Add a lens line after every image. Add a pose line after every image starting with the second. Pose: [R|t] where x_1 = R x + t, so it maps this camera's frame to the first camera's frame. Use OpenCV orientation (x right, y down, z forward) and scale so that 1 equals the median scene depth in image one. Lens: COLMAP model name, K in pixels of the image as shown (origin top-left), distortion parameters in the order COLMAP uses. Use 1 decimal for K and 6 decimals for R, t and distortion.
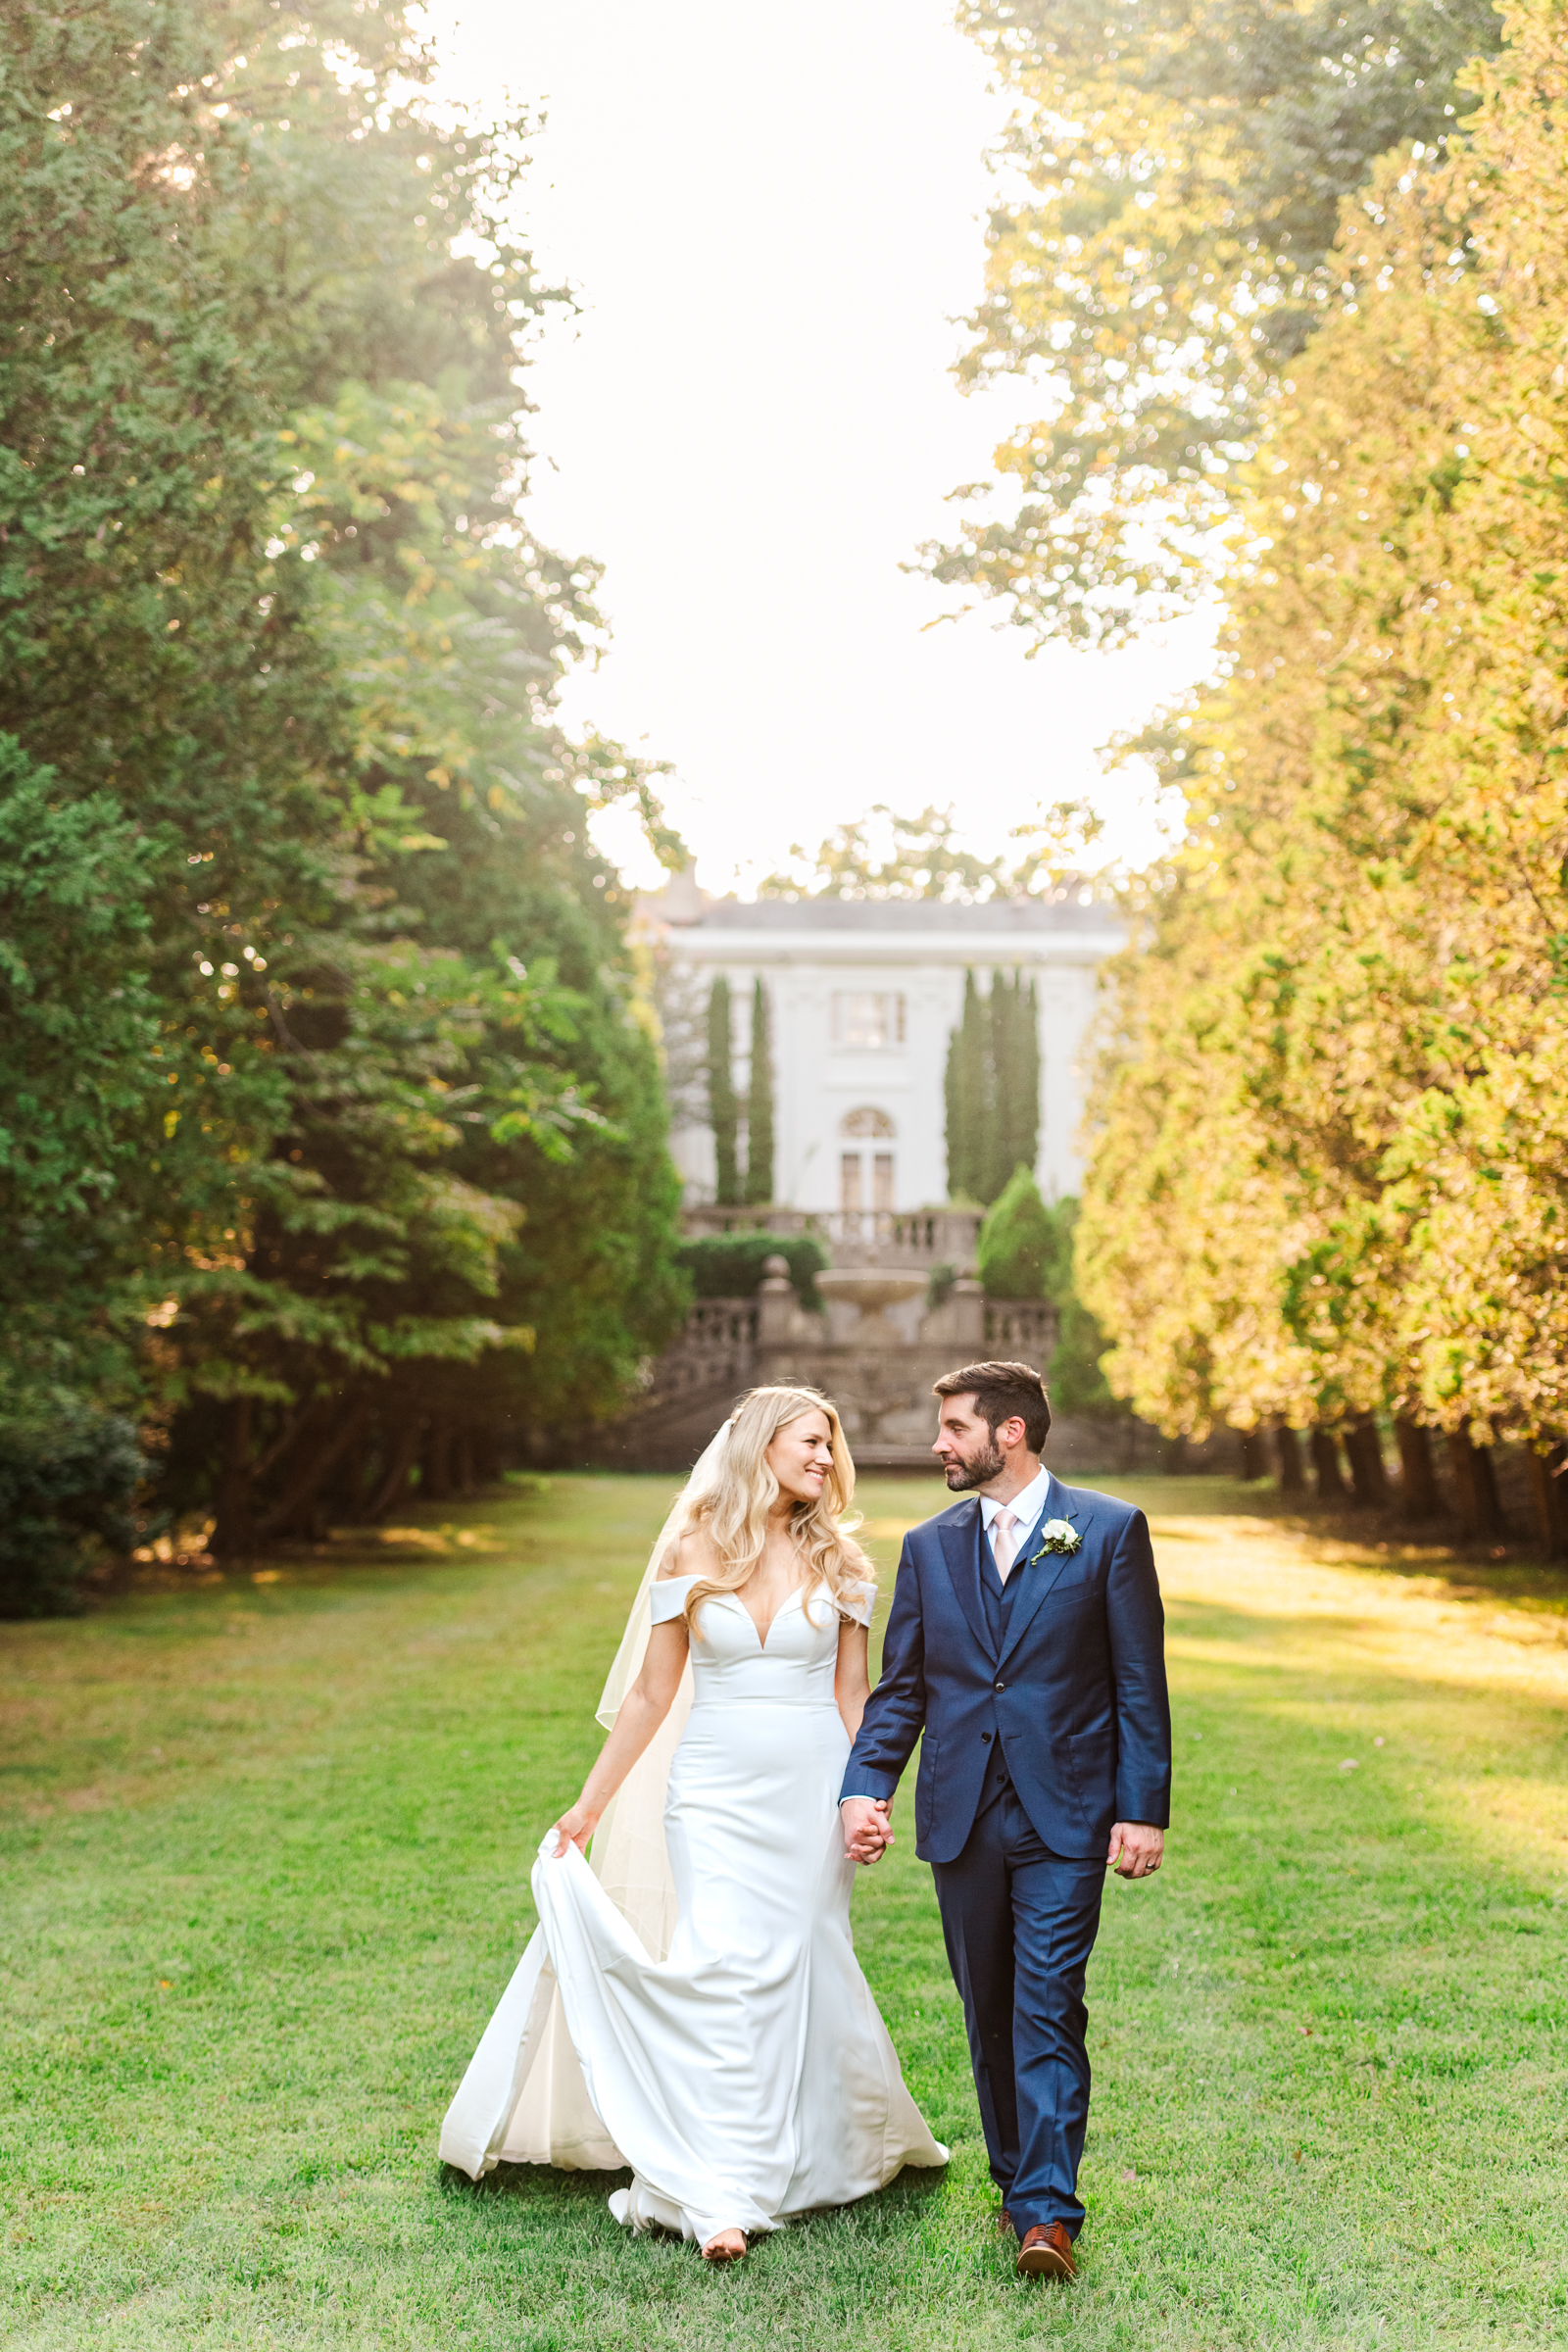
lens RADIAL K [[2370.6, 0, 784.2], [0, 2370.6, 1312.2], [0, 0, 1]] dist [-0.018866, -0.000807]
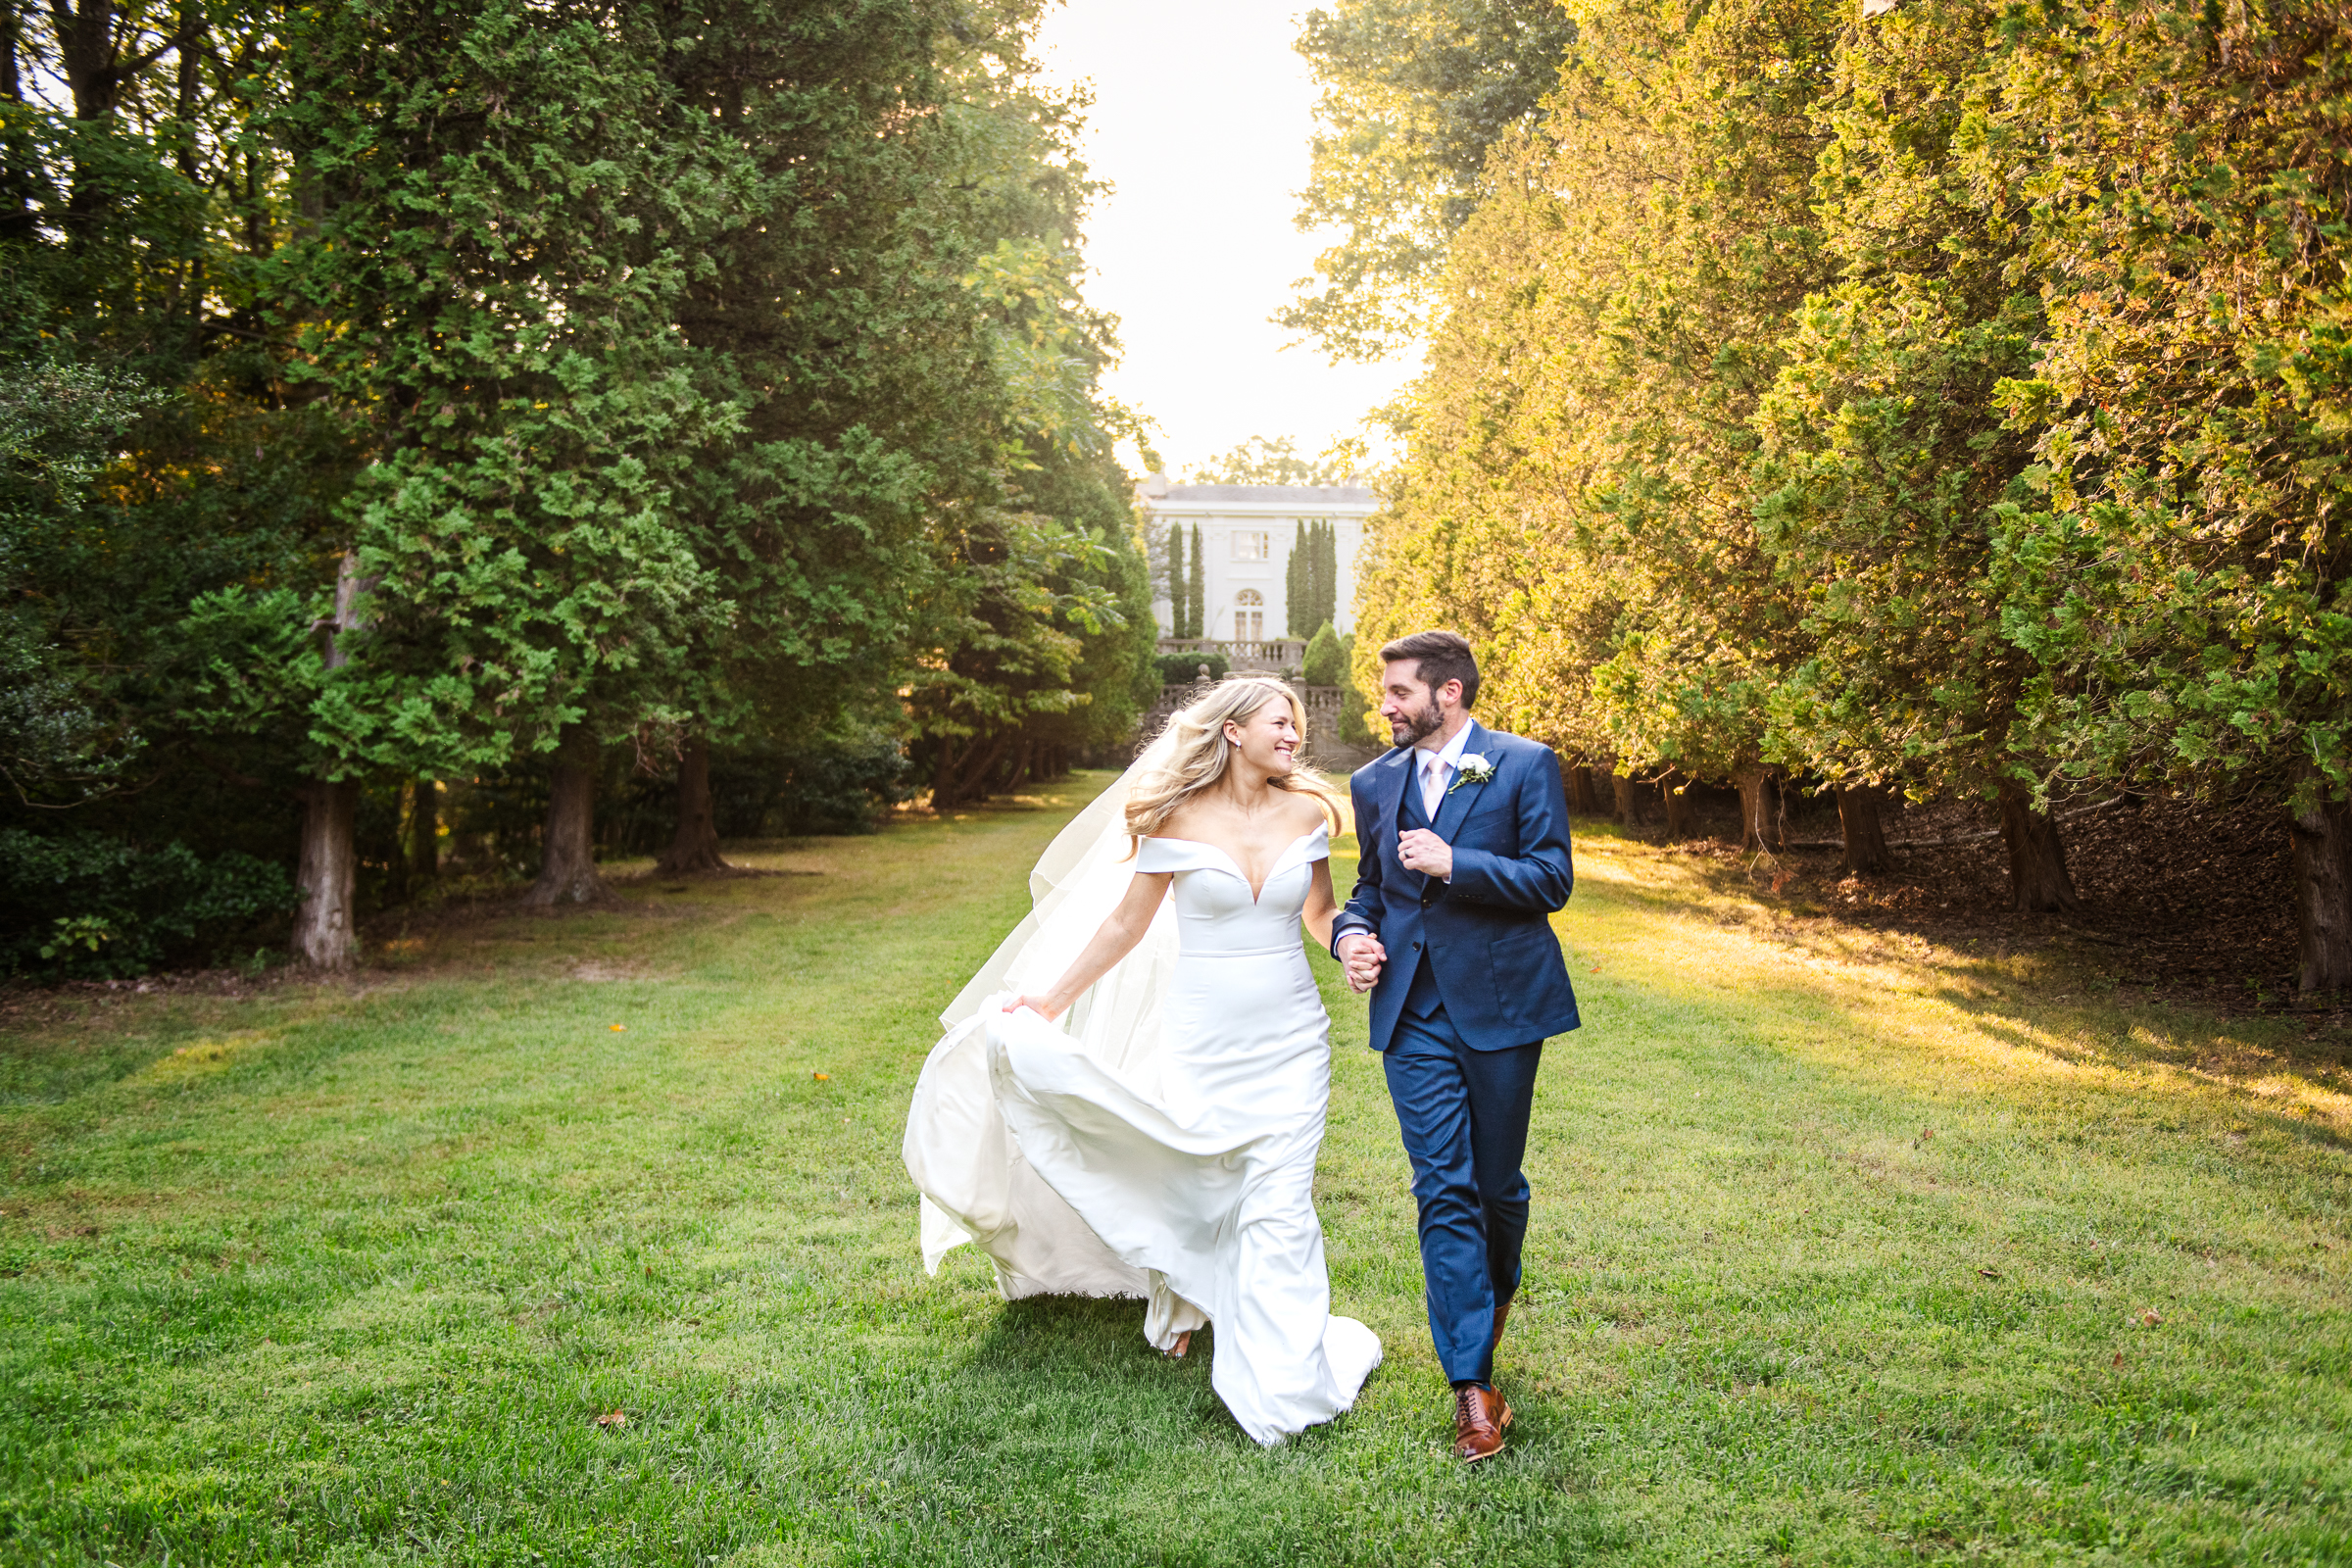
lens RADIAL K [[2370.6, 0, 1176.0], [0, 2370.6, 784.0], [0, 0, 1]] dist [-0.018866, -0.000807]
pose [[0.999533, 0.005006, 0.030154, -0.089317], [-0.006092, 0.999331, 0.036056, 0.006371], [-0.029953, -0.036223, 0.998895, -1.042009]]
